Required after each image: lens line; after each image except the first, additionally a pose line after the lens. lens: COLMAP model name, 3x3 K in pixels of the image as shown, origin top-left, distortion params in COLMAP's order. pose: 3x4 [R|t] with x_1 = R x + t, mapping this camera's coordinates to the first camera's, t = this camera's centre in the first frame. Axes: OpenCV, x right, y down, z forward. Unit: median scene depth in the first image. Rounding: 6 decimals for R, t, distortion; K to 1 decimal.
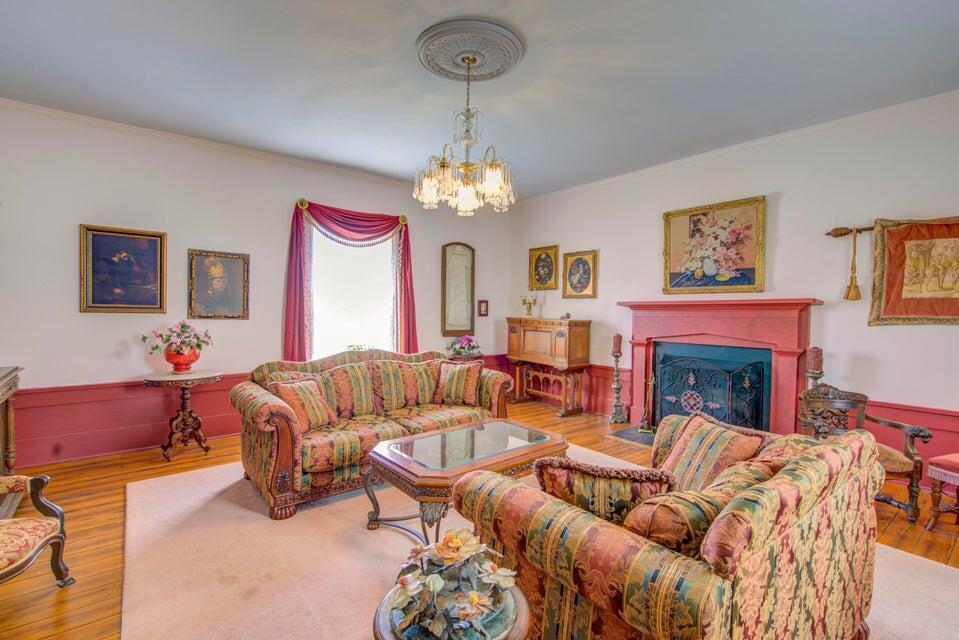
lens RADIAL K [[448.0, 0, 479.5], [0, 448.0, 320.0], [0, 0, 1]] dist [0.002296, -0.001502]
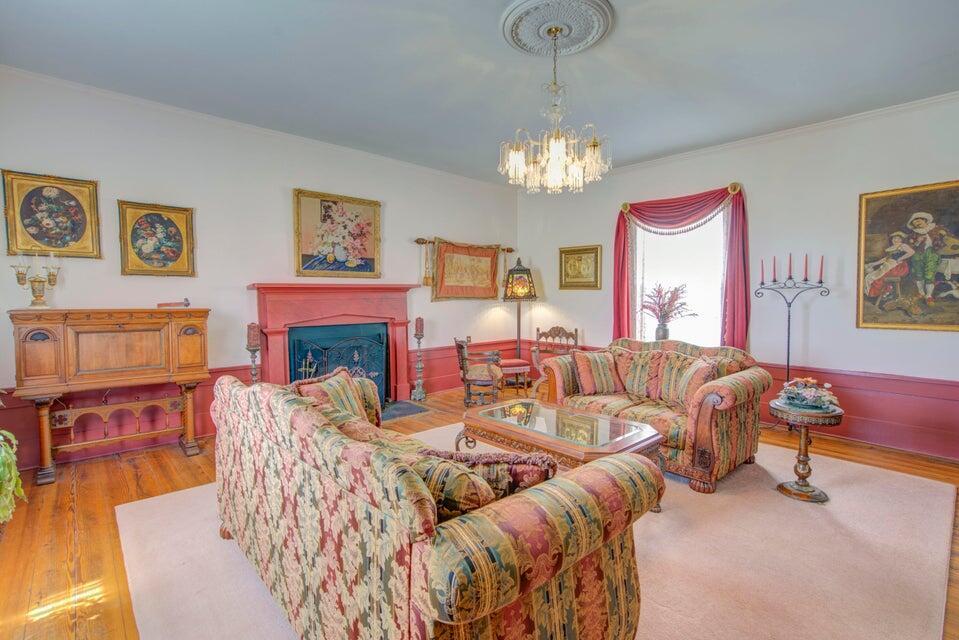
lens RADIAL K [[448.0, 0, 479.5], [0, 448.0, 320.0], [0, 0, 1]] dist [0.002296, -0.001502]
pose [[-0.072576, -0.059936, 0.995560, -0.591032], [0.029471, 0.997628, 0.062209, -0.013917], [-0.996927, 0.033855, -0.070638, 0.731510]]
